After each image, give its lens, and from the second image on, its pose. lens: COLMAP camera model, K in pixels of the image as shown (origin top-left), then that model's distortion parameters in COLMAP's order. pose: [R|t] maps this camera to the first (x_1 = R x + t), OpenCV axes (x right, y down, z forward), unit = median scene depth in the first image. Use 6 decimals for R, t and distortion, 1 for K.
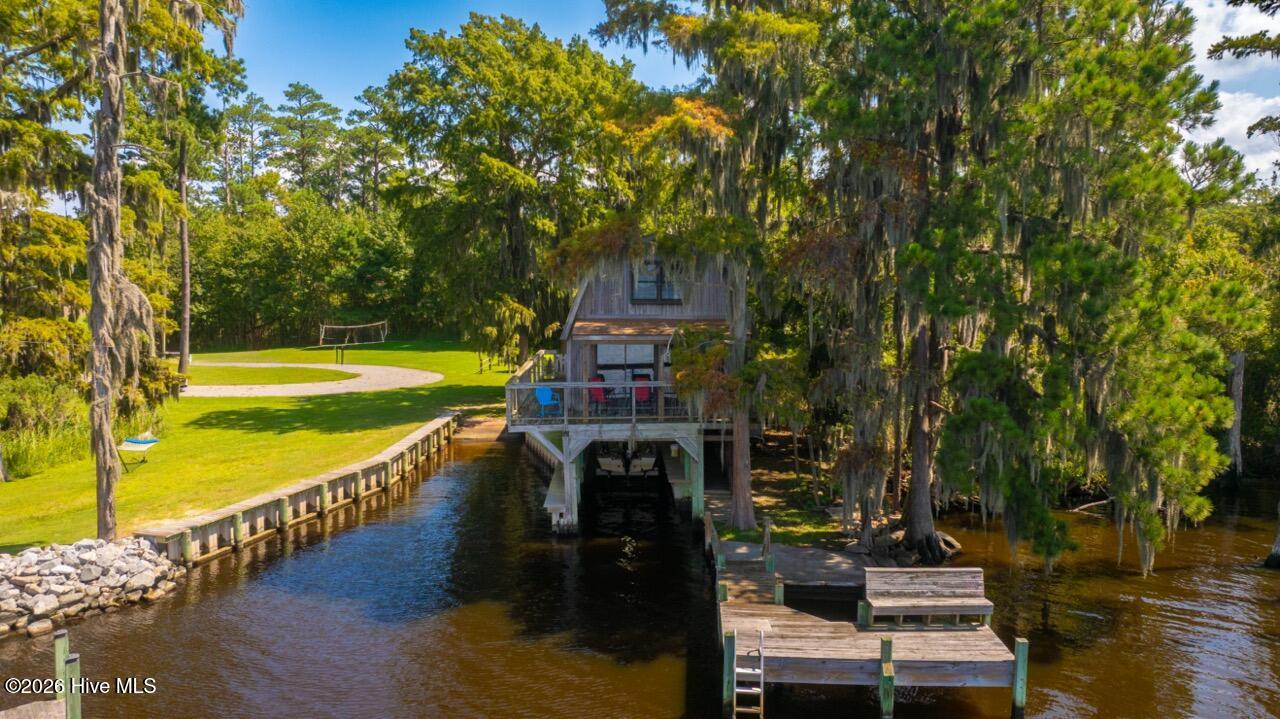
lens RADIAL K [[897.9, 0, 640.0], [0, 897.9, 359.5], [0, 0, 1]] dist [-0.016247, -0.003567]
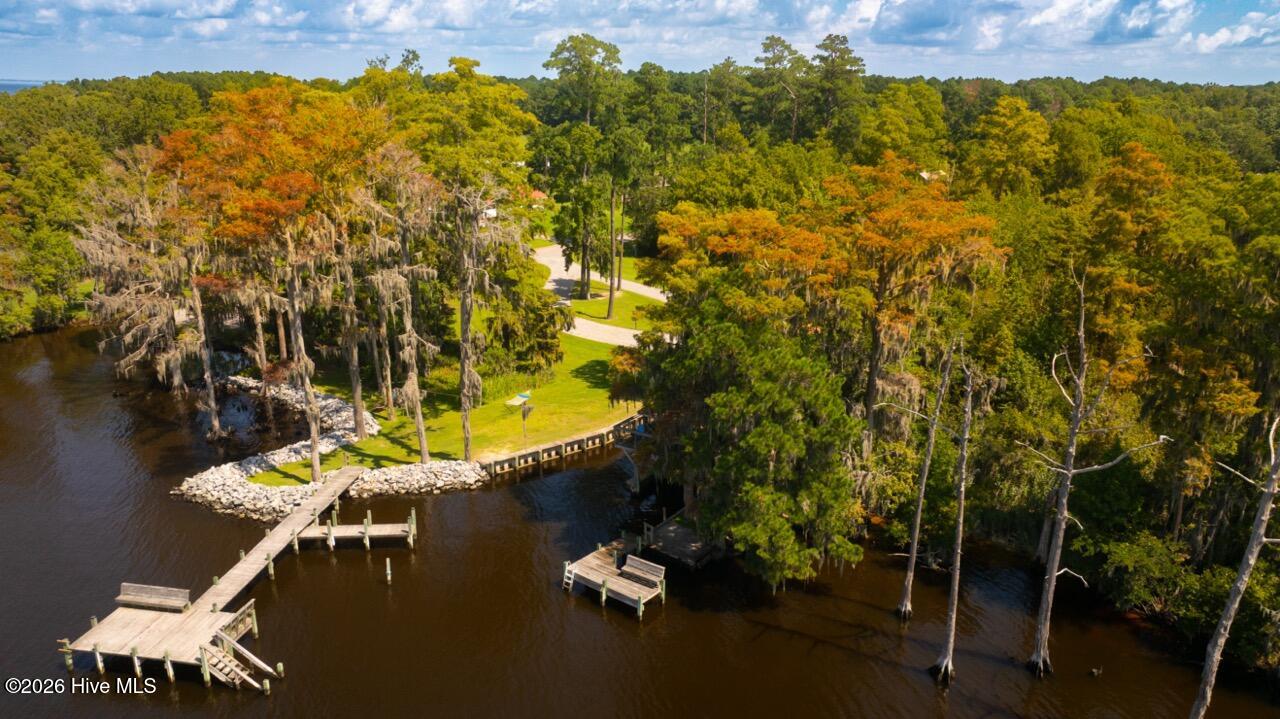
lens RADIAL K [[891.1, 0, 640.0], [0, 891.1, 359.5], [0, 0, 1]] dist [-0.006084, -0.002033]
pose [[0.804211, 0.176854, -0.567421, 1.028123], [-0.056593, 0.973151, 0.223102, -0.574475], [0.591643, -0.147309, 0.792628, -0.632312]]
